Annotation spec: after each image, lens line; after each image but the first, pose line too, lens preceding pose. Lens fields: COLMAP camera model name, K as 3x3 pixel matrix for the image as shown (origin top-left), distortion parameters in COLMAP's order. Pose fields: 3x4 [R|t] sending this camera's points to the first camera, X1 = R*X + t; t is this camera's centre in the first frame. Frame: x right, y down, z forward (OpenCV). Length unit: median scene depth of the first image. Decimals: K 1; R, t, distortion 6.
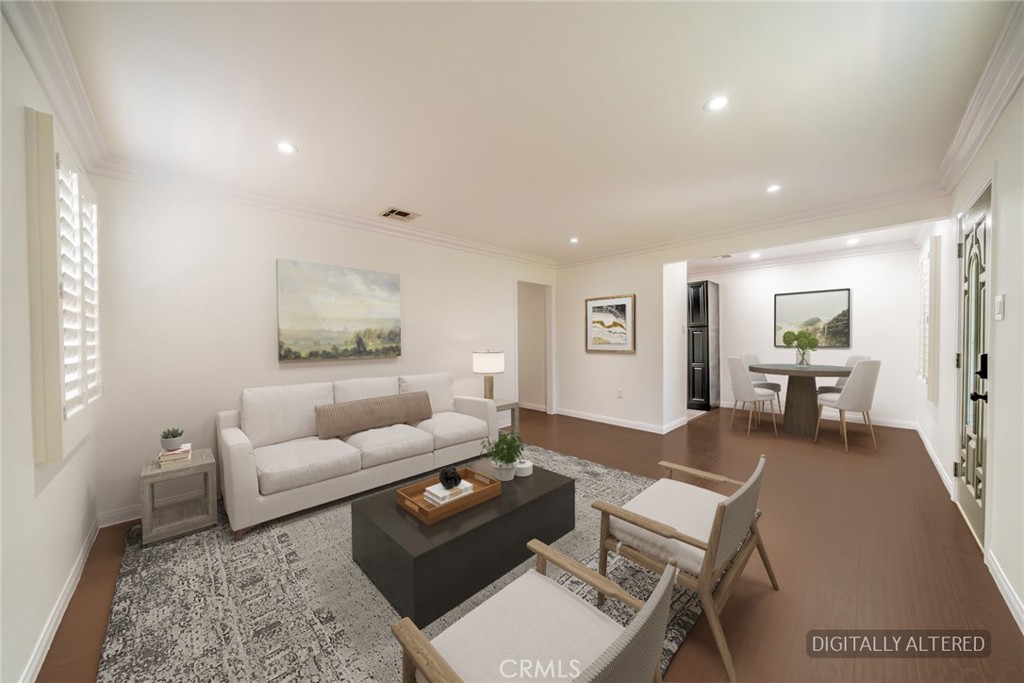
lens RADIAL K [[357.7, 0, 506.2], [0, 357.7, 346.2], [0, 0, 1]] dist [-0.006370, 0.000060]
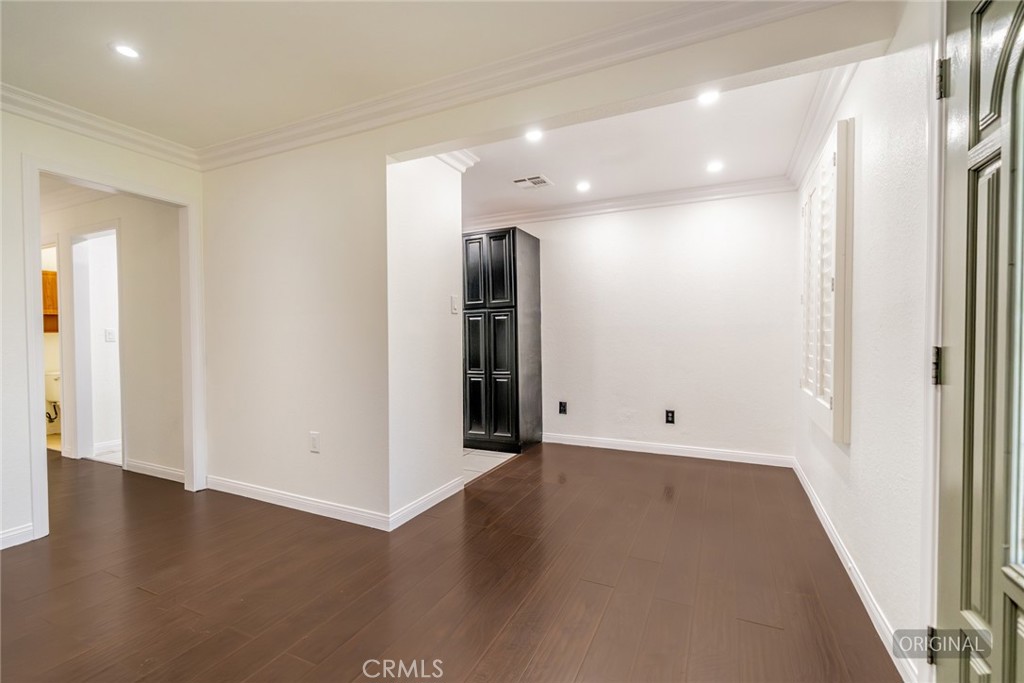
lens RADIAL K [[440.7, 0, 512.0], [0, 440.7, 341.5], [0, 0, 1]] dist [-0.000348, -0.000051]
pose [[0.942491, 0.009866, 0.334086, 0.327872], [-0.005124, 0.999873, -0.015071, 0.011520], [-0.334193, 0.012493, 0.942422, 0.336781]]
